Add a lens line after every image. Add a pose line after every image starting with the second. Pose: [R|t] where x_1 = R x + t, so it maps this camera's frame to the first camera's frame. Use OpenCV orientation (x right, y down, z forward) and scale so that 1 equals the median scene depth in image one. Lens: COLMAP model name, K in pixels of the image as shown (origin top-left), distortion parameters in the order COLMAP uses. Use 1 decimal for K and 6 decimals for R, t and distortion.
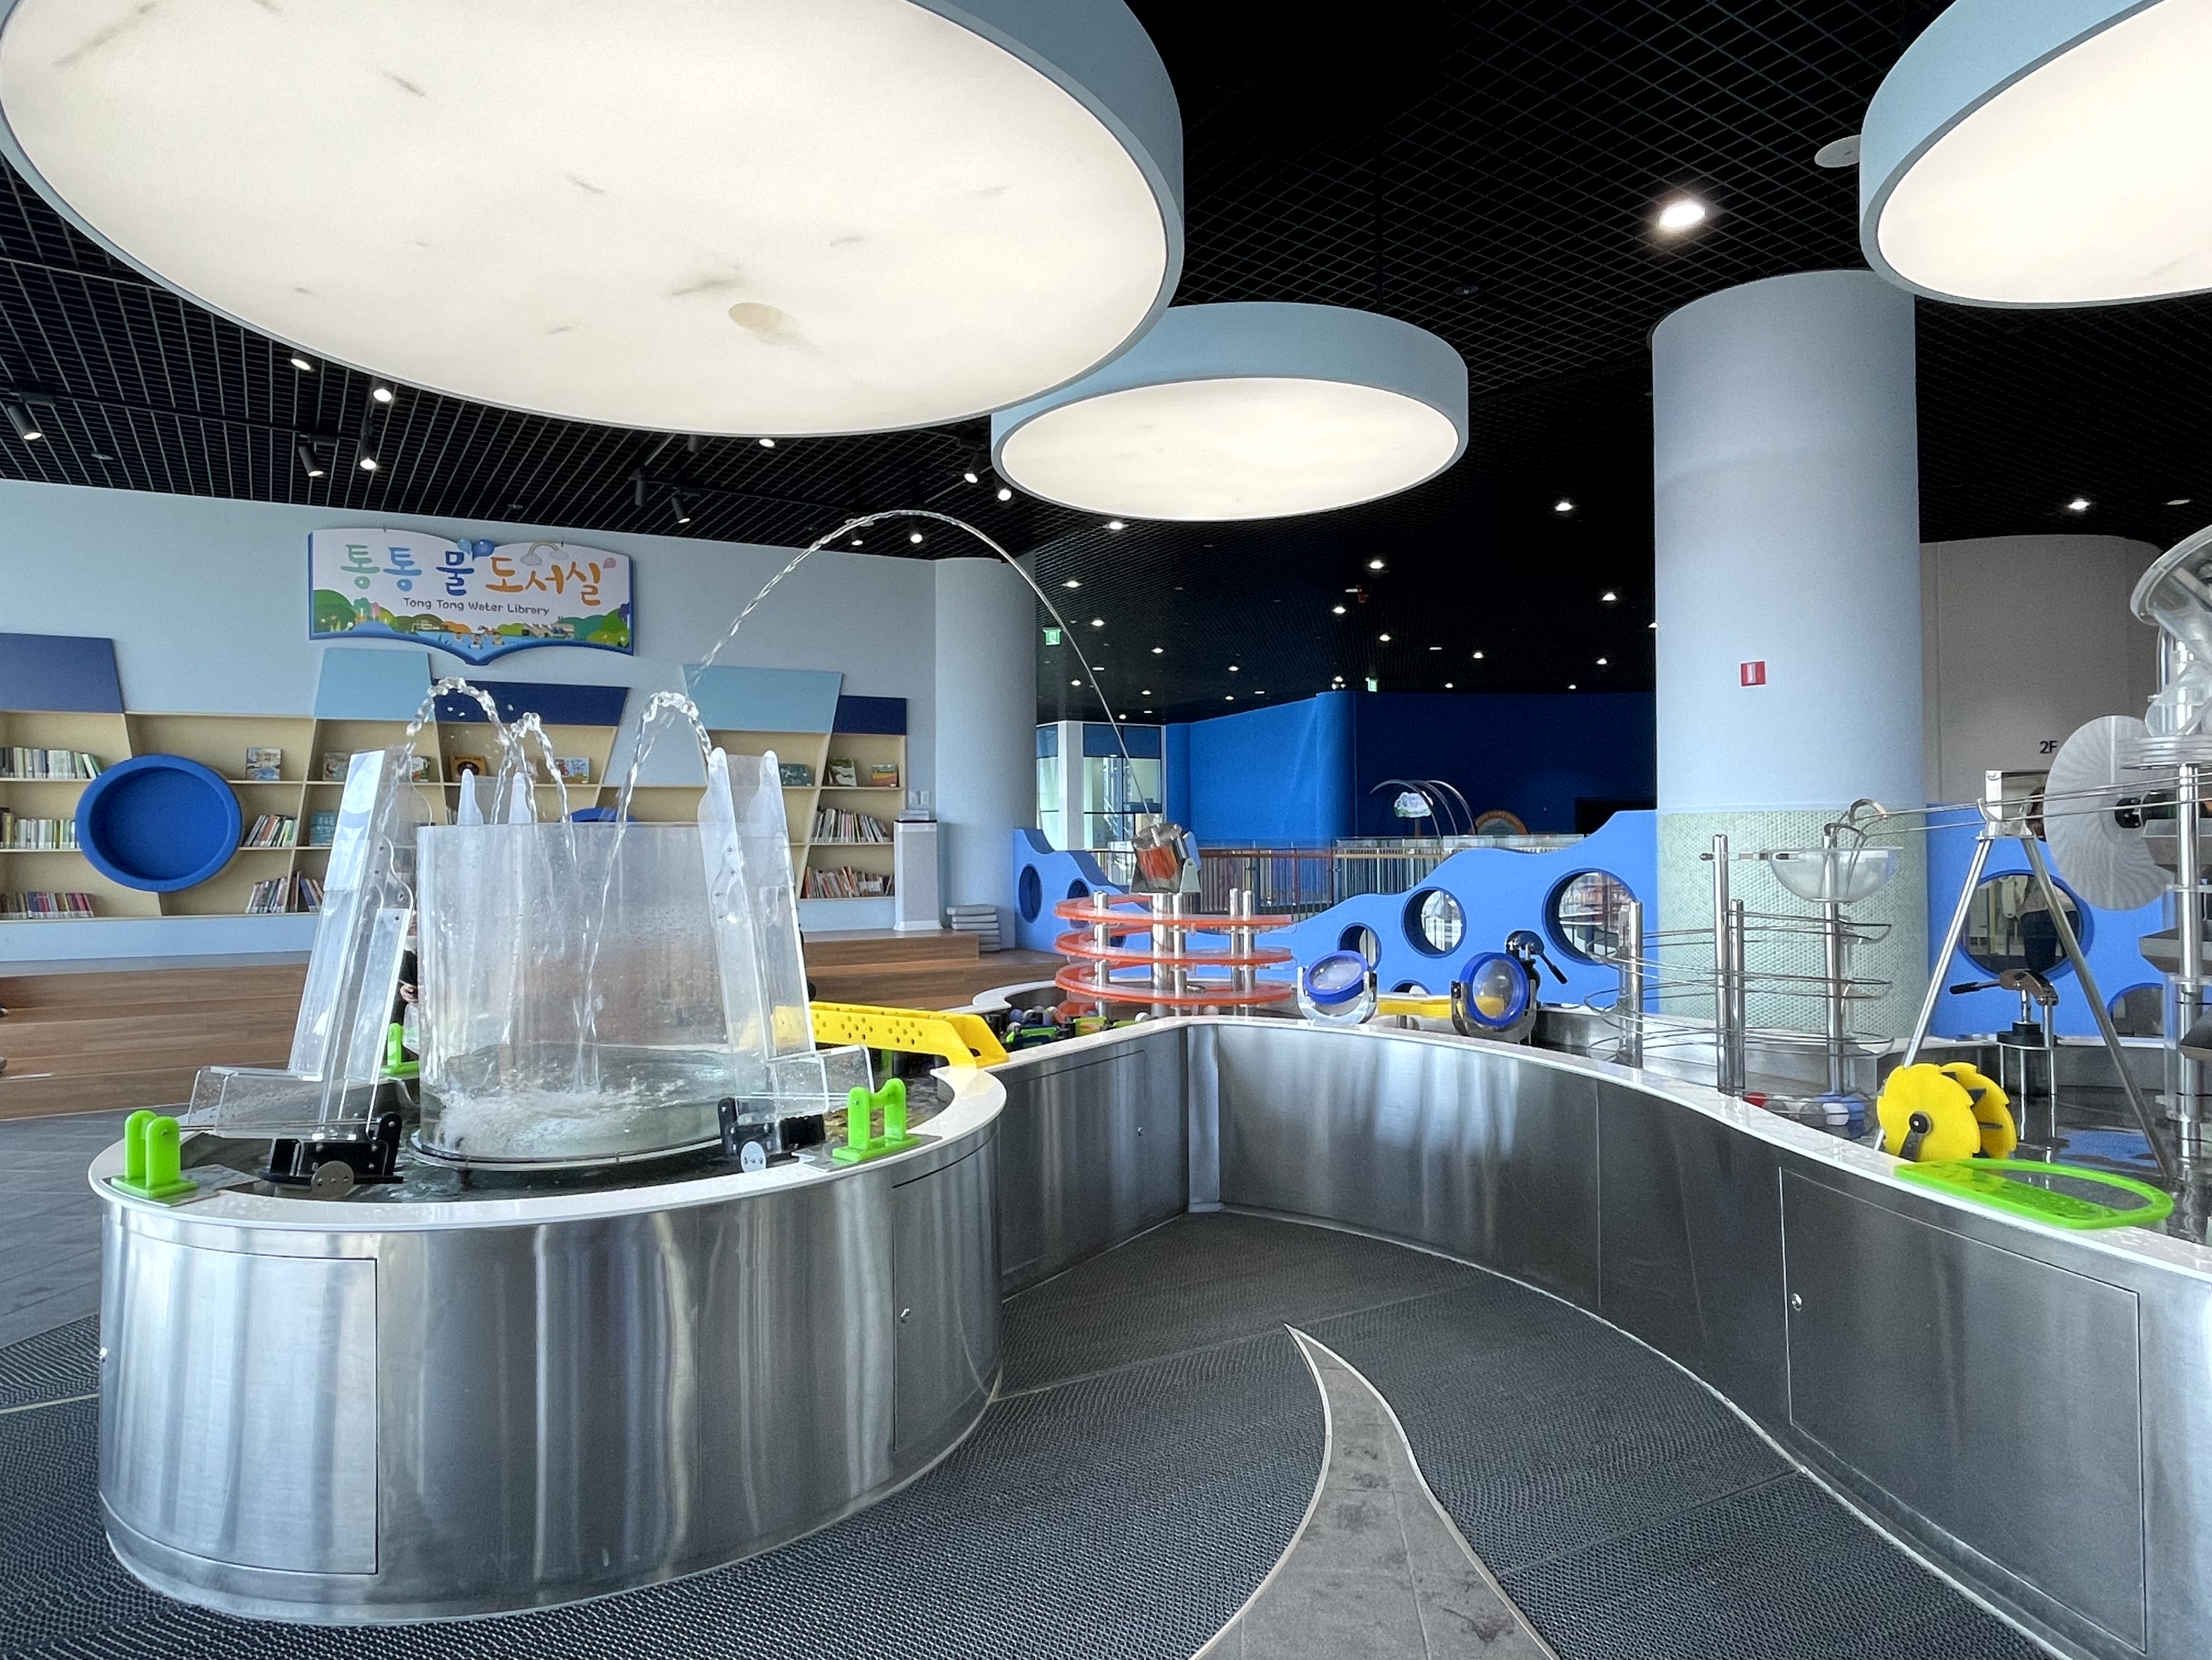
lens RADIAL K [[1252.8, 0, 1106.0], [0, 1252.8, 830.0], [0, 0, 1]] dist [0.002601, 0.001225]
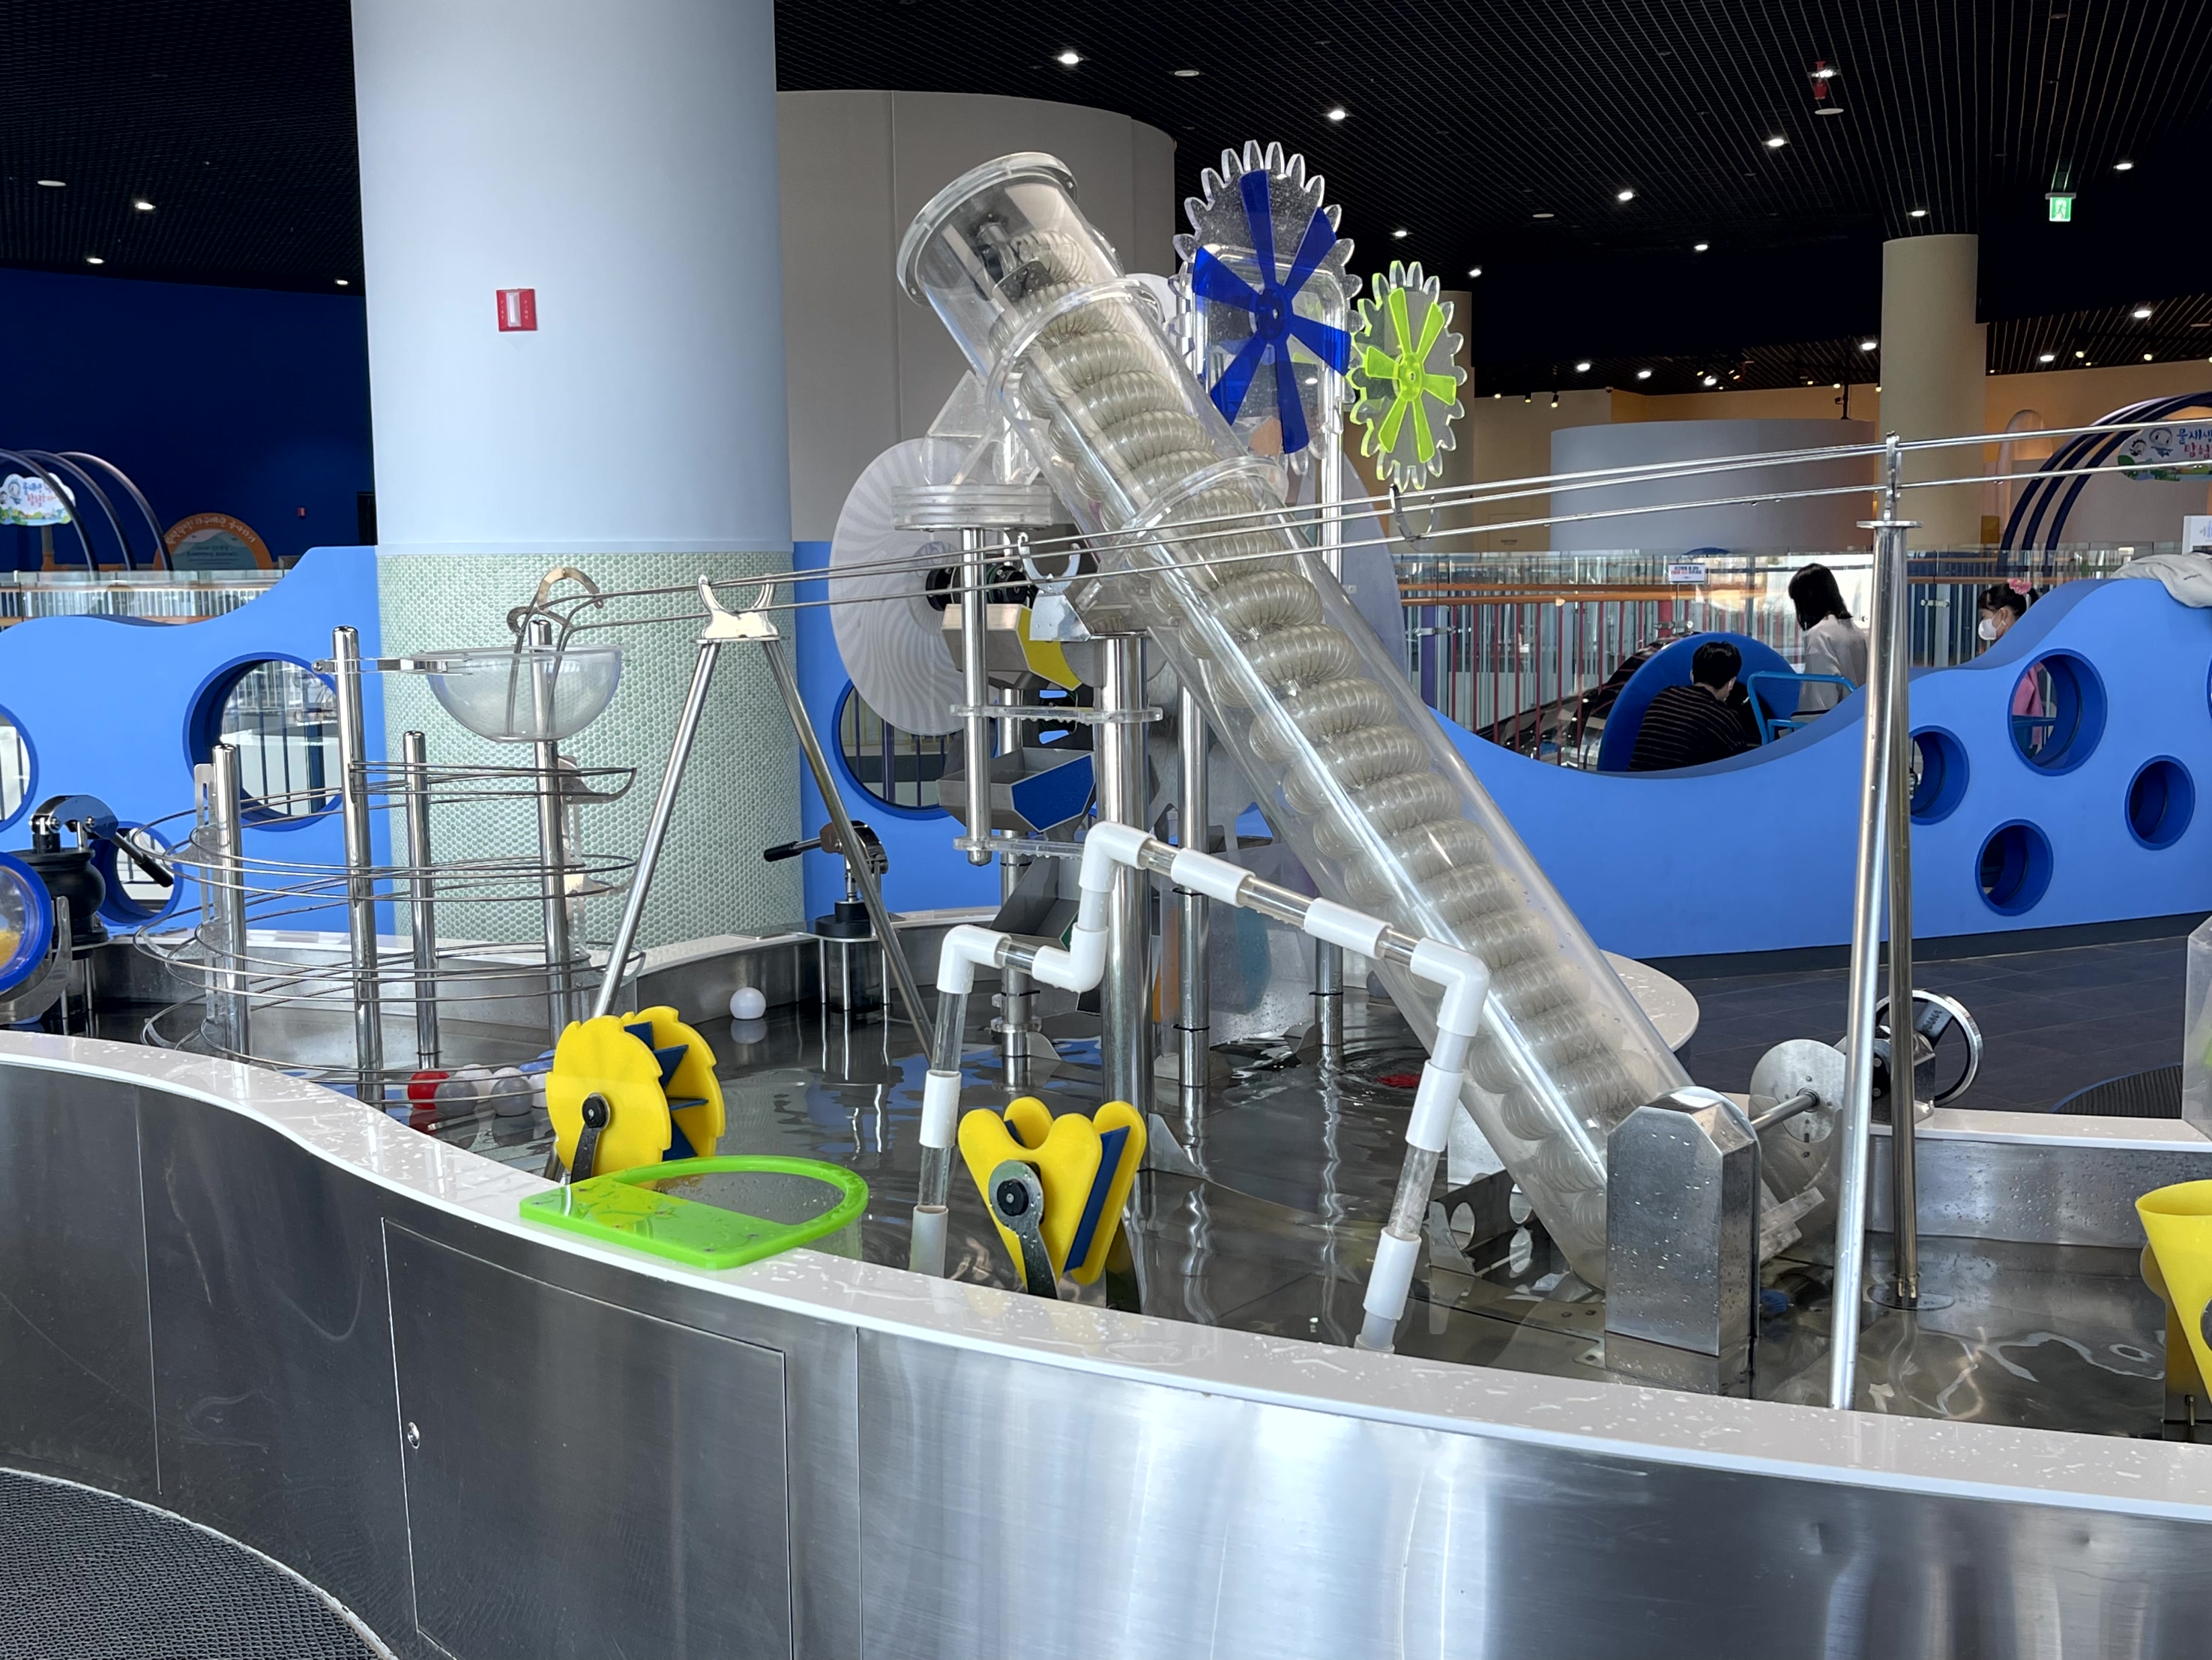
lens RADIAL K [[2316.8, 0, 1106.0], [0, 2316.8, 830.0], [0, 0, 1]] dist [0.052093, -0.033089]
pose [[0.801499, -0.074138, 0.593383, 0.141726], [-0.000746, 0.992160, 0.124970, -0.037887], [-0.597996, -0.100606, 0.795160, -0.037900]]
